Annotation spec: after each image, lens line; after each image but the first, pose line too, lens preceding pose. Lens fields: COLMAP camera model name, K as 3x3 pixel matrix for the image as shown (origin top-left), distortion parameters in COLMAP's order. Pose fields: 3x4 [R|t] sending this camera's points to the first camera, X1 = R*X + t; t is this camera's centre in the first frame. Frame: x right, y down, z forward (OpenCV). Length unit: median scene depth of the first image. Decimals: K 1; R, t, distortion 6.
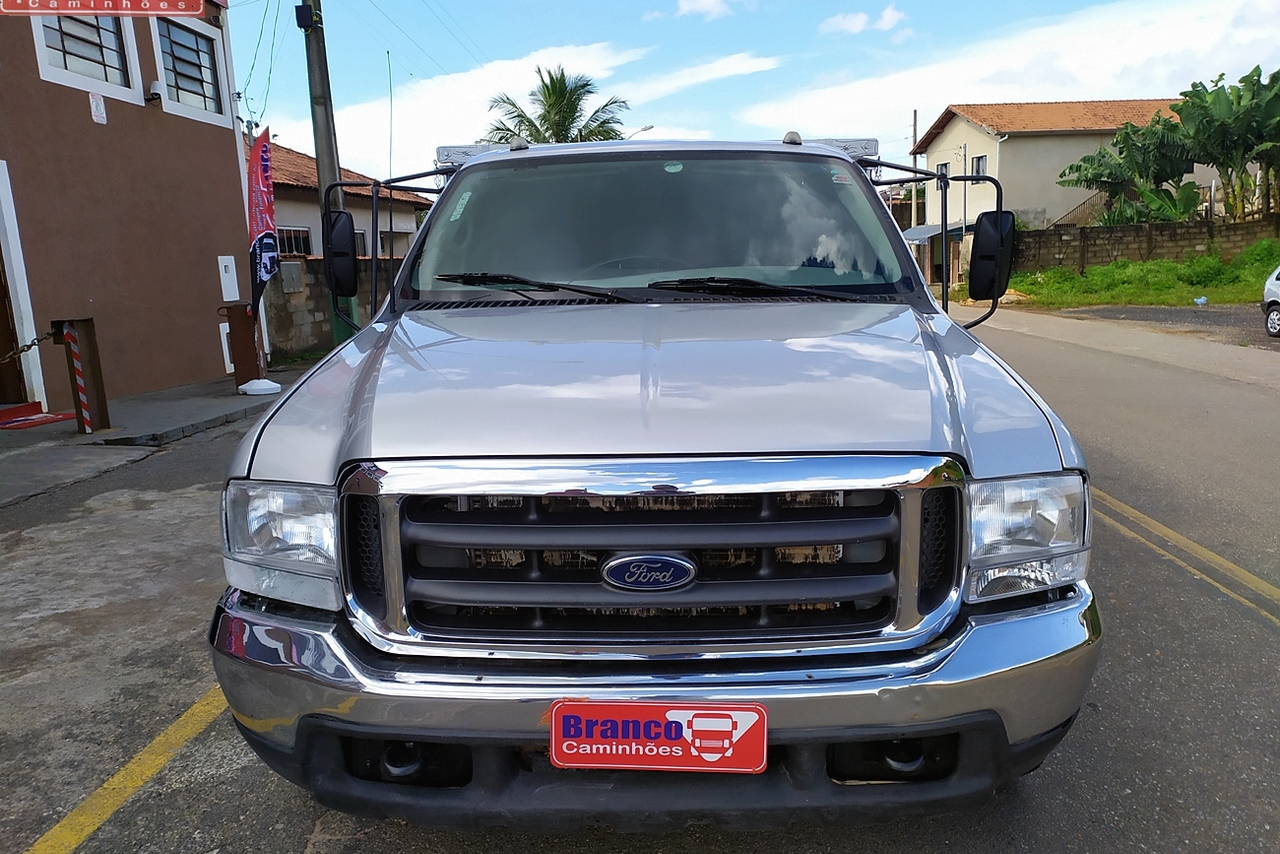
lens RADIAL K [[957.4, 0, 640.0], [0, 957.4, 427.0], [0, 0, 1]] dist [0.033447, -0.002009]
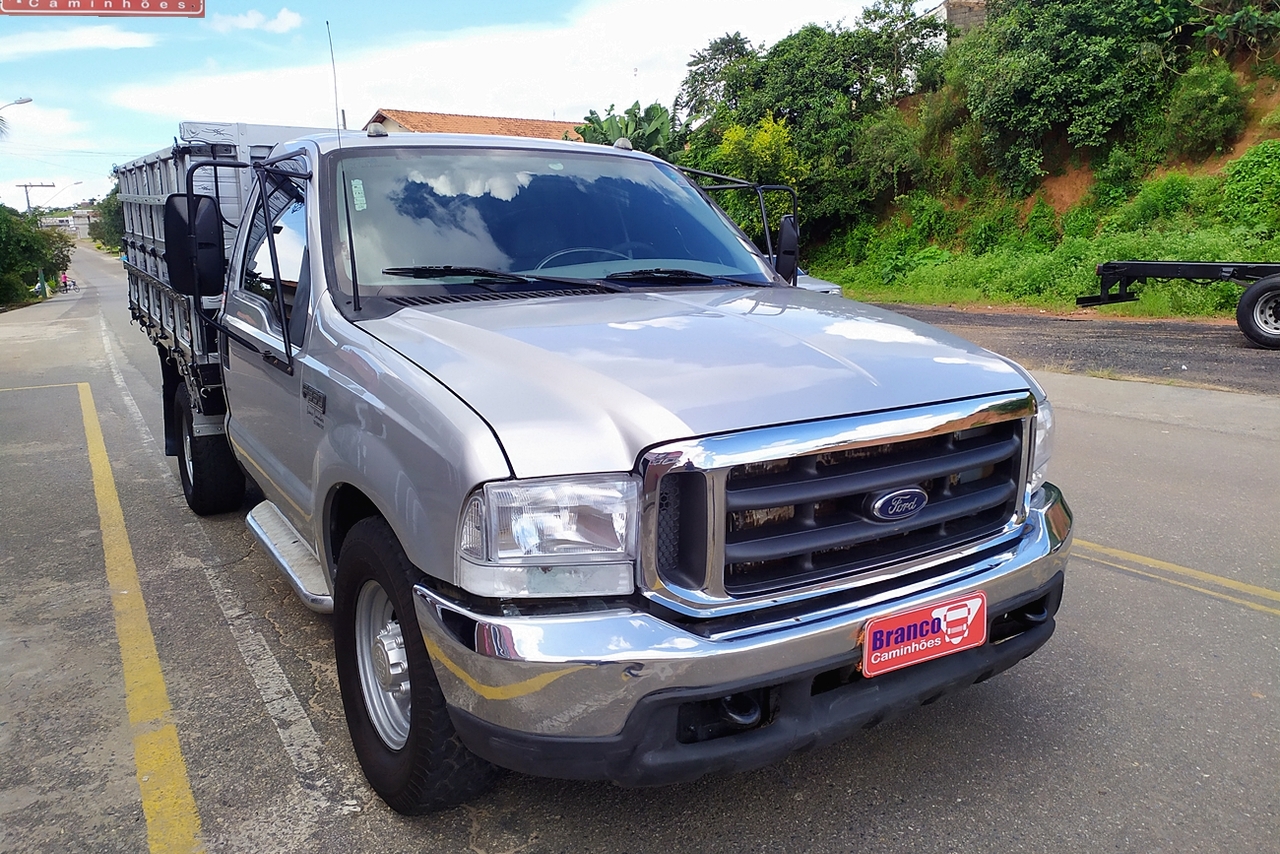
lens RADIAL K [[957.4, 0, 640.0], [0, 957.4, 427.0], [0, 0, 1]] dist [0.033447, -0.002009]
pose [[0.832029, -0.096558, 0.546264, -0.883382], [0.096974, 0.994889, 0.028154, -0.012591], [-0.546191, 0.029549, 0.837140, 0.145673]]
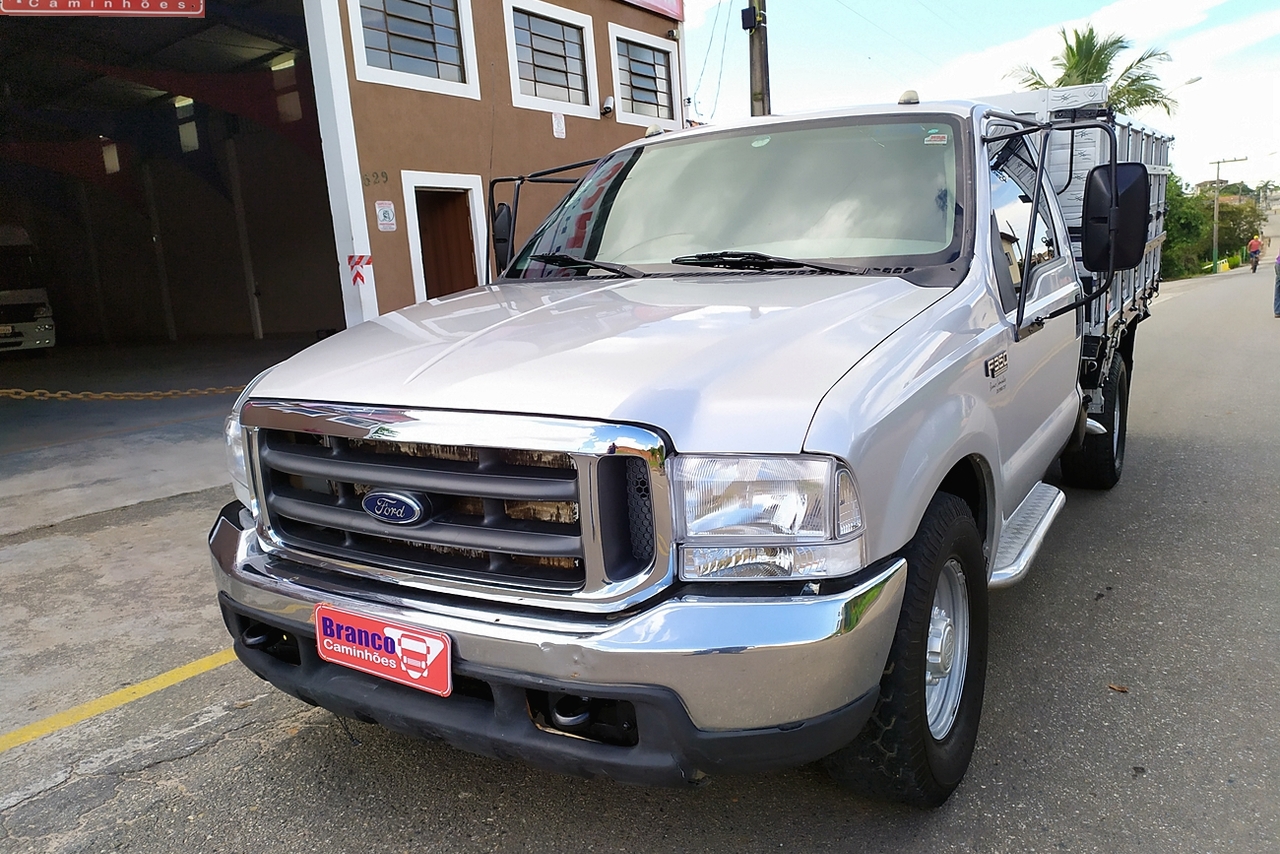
lens RADIAL K [[946.9, 0, 640.3], [0, 946.9, 444.2], [0, 0, 1]] dist [0.041154, 0.002348]
pose [[0.867060, 0.076294, -0.492327, 0.786551], [-0.060357, 0.997012, 0.048207, 0.001870], [0.494534, -0.012083, 0.869074, 0.148625]]
